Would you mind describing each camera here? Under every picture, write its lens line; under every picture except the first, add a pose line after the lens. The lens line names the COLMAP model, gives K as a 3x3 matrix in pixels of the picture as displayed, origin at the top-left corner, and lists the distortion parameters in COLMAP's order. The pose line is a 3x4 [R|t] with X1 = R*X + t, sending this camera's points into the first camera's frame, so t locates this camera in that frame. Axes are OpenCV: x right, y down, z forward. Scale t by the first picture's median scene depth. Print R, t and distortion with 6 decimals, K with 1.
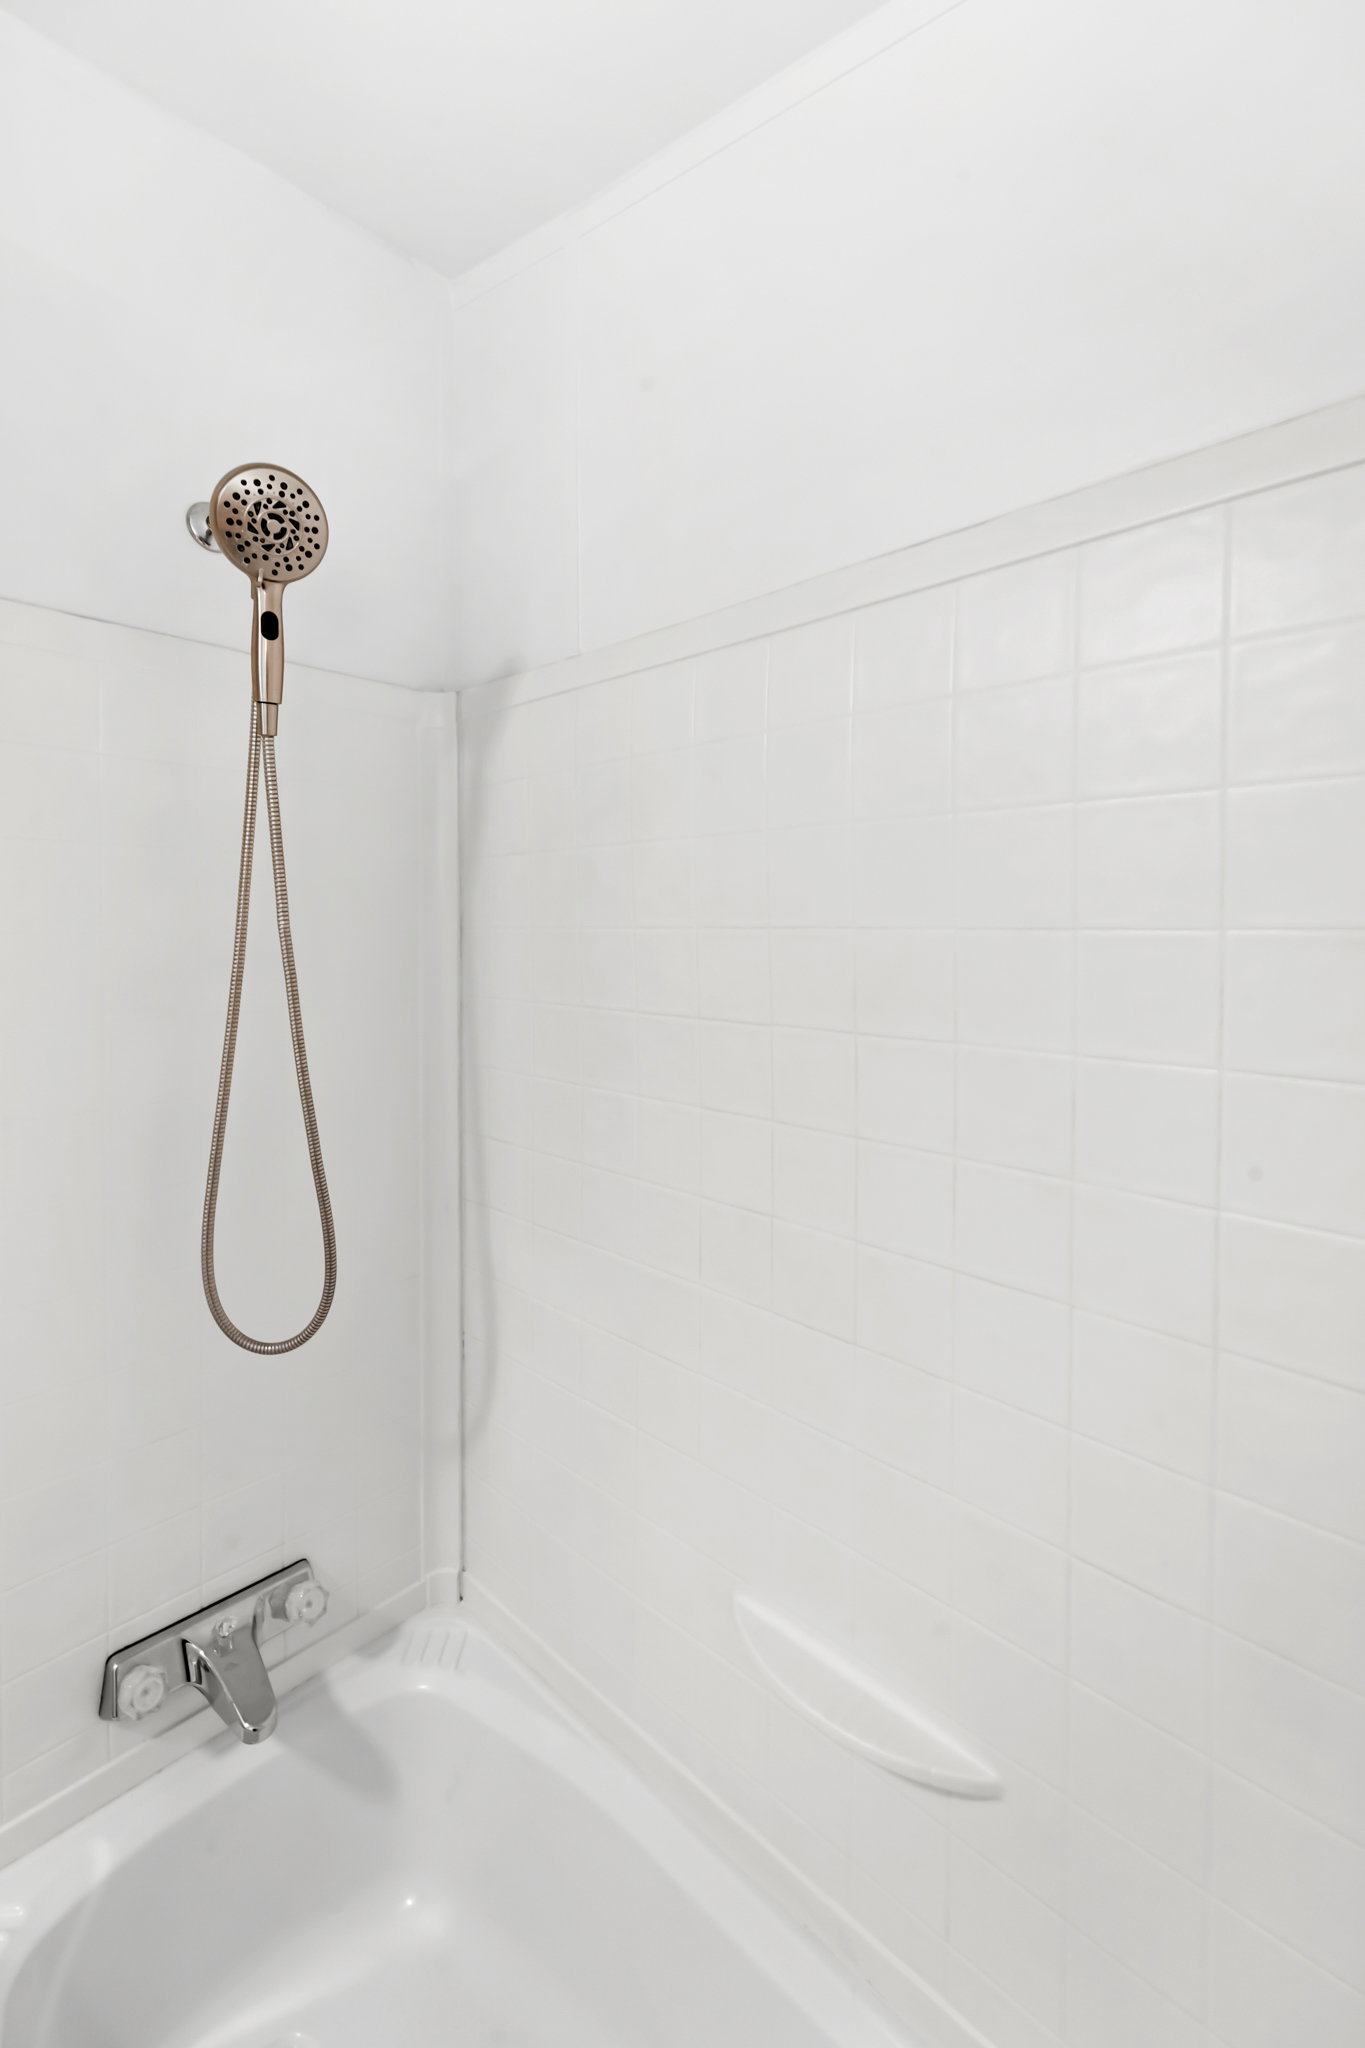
lens RADIAL K [[856.3, 0, 682.5], [0, 856.3, 1024.0], [0, 0, 1]] dist [0.000091, -0.000756]
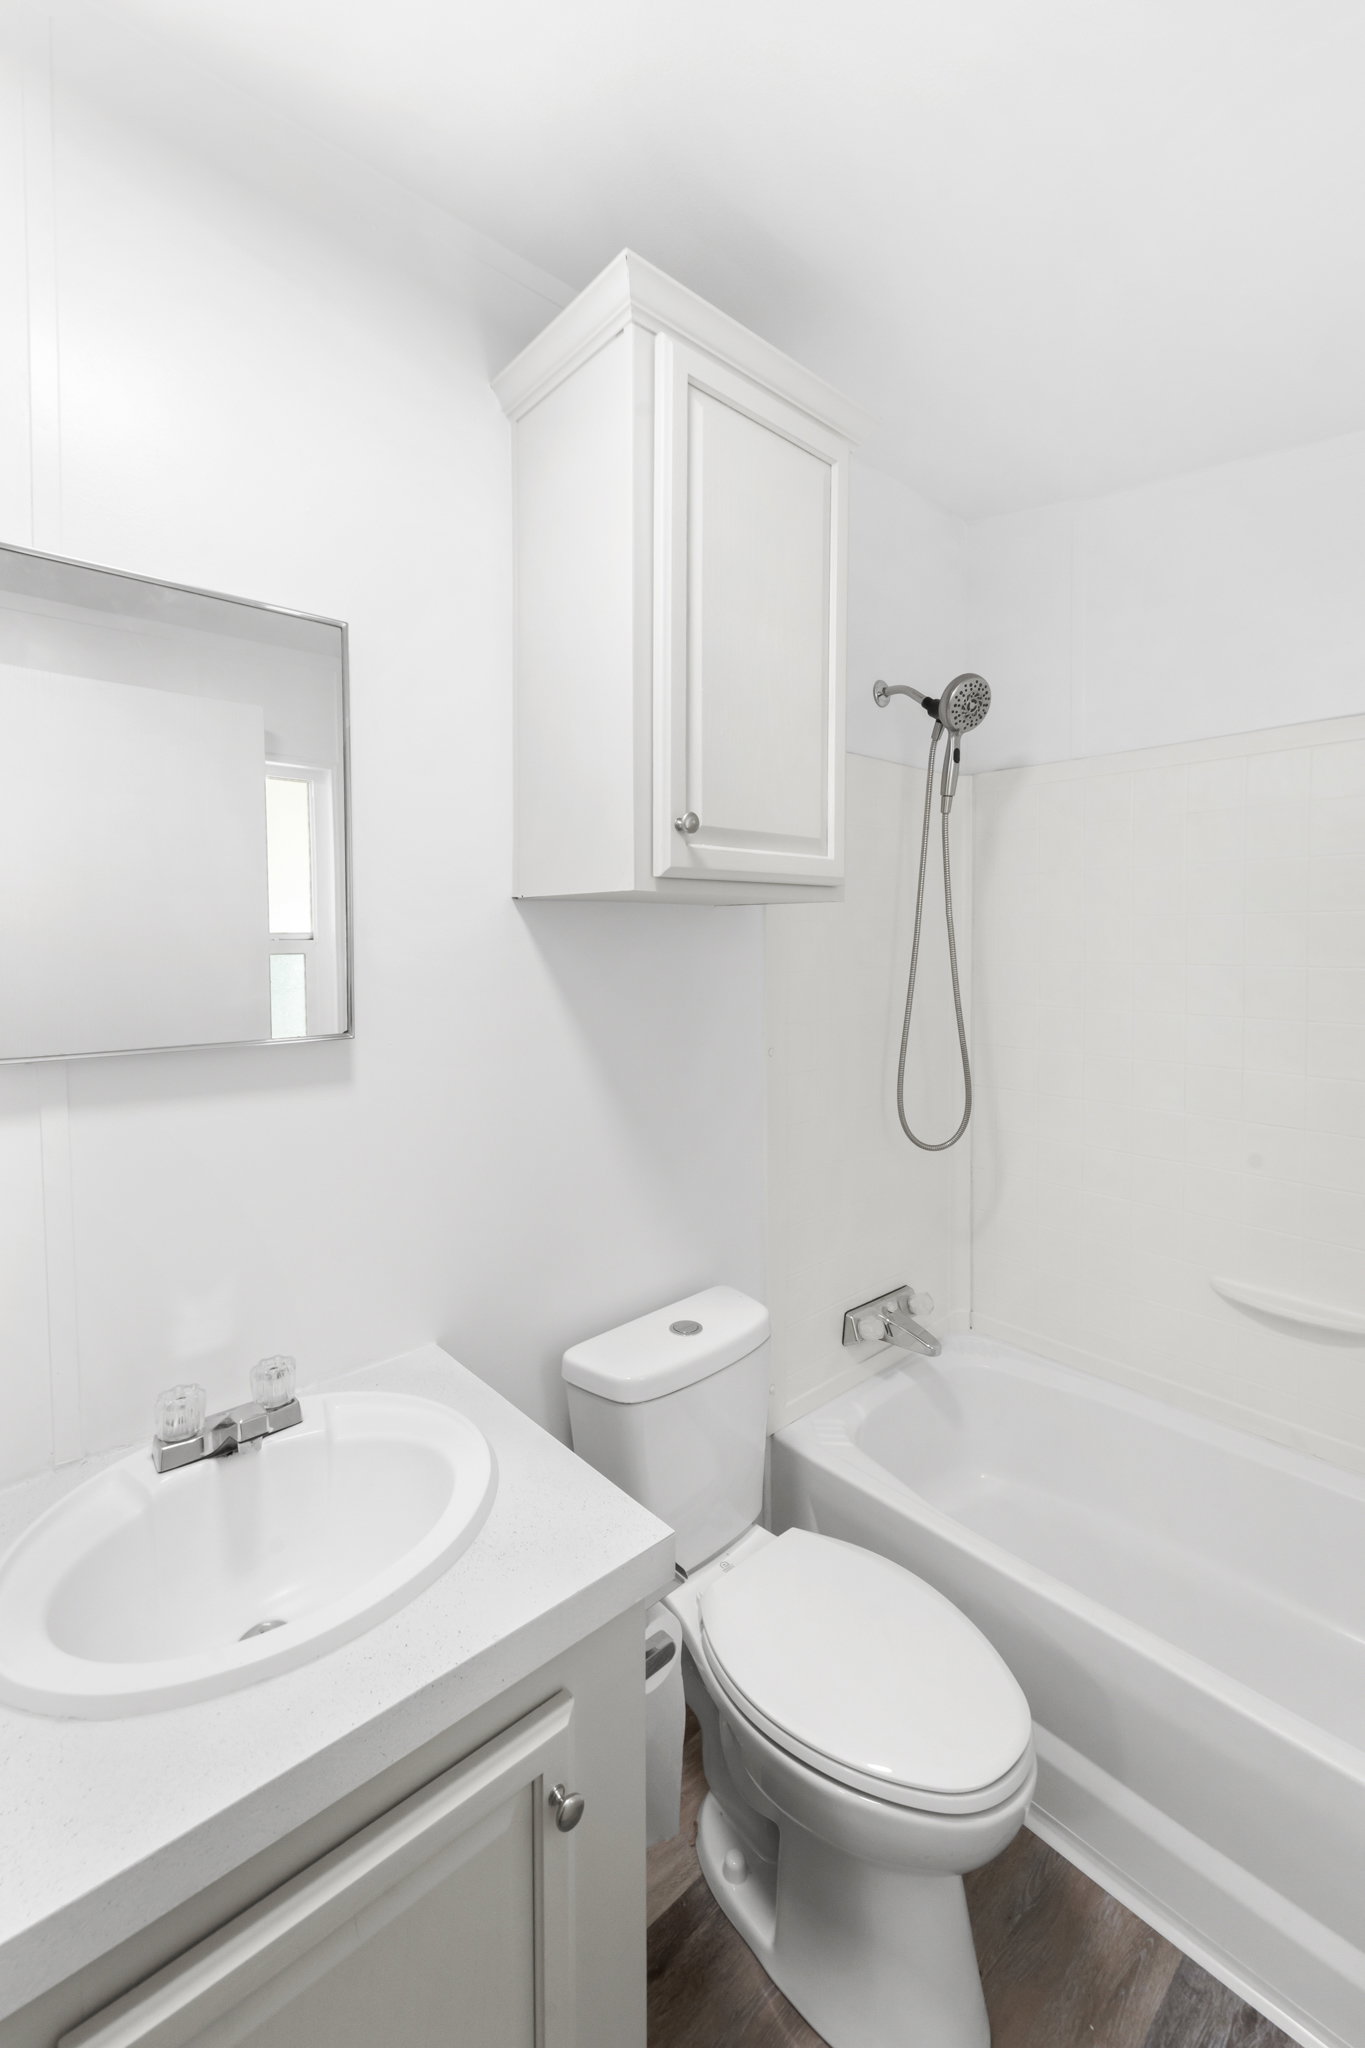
lens RADIAL K [[856.3, 0, 682.5], [0, 856.3, 1024.0], [0, 0, 1]] dist [0.000091, -0.000756]
pose [[0.997700, 0.011321, -0.066827, -0.896259], [-0.011653, 0.999922, -0.004582, 0.130591], [0.066770, 0.005350, 0.997754, -0.856717]]
